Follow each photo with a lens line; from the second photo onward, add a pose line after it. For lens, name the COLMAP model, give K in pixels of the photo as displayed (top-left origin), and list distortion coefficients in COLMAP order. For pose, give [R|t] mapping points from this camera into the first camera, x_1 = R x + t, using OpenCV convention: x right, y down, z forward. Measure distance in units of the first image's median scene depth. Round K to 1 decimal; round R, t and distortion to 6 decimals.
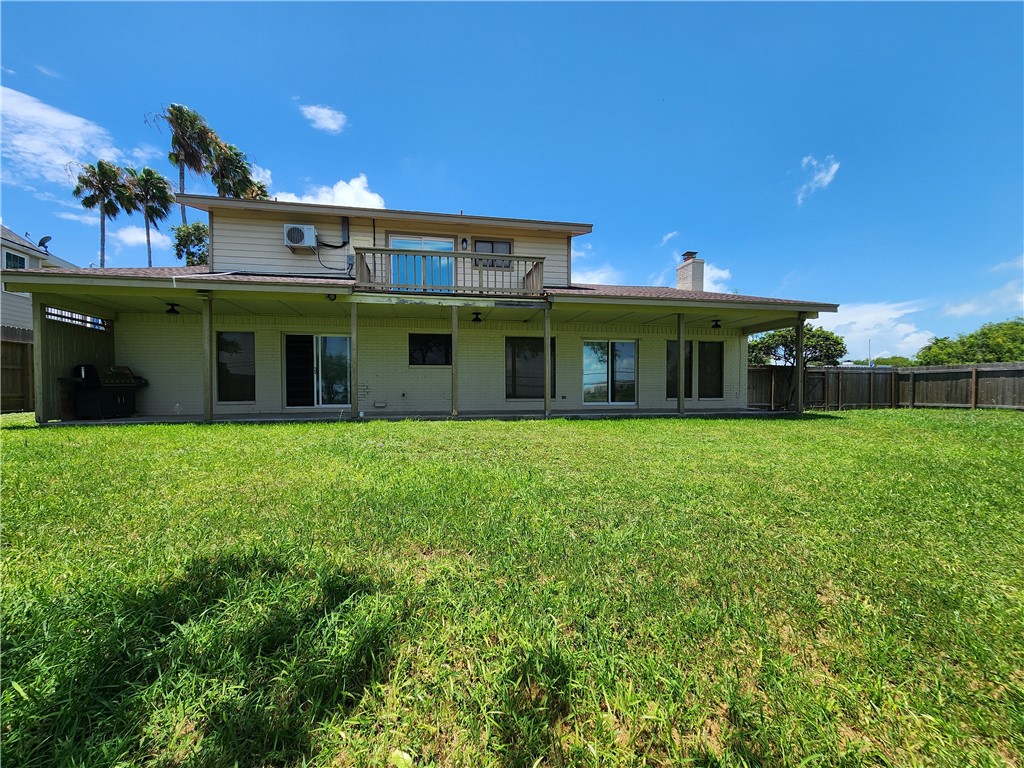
lens RADIAL K [[420.2, 0, 504.2], [0, 420.2, 397.9], [0, 0, 1]] dist [-0.000057, 0.000941]
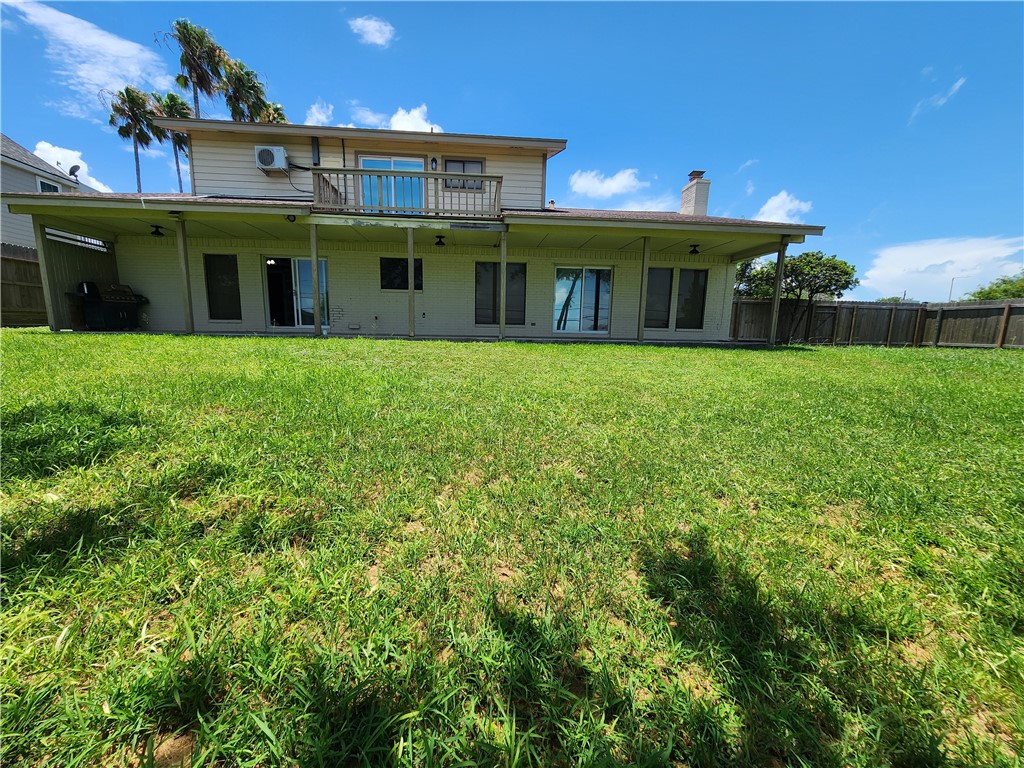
lens RADIAL K [[413.3, 0, 511.6], [0, 413.3, 398.1], [0, 0, 1]] dist [0.000972, -0.000609]
pose [[0.994079, 0.039459, -0.101245, 0.197933], [-0.023939, 0.988372, 0.150156, 0.026645], [0.105992, -0.146844, 0.983465, -0.017684]]
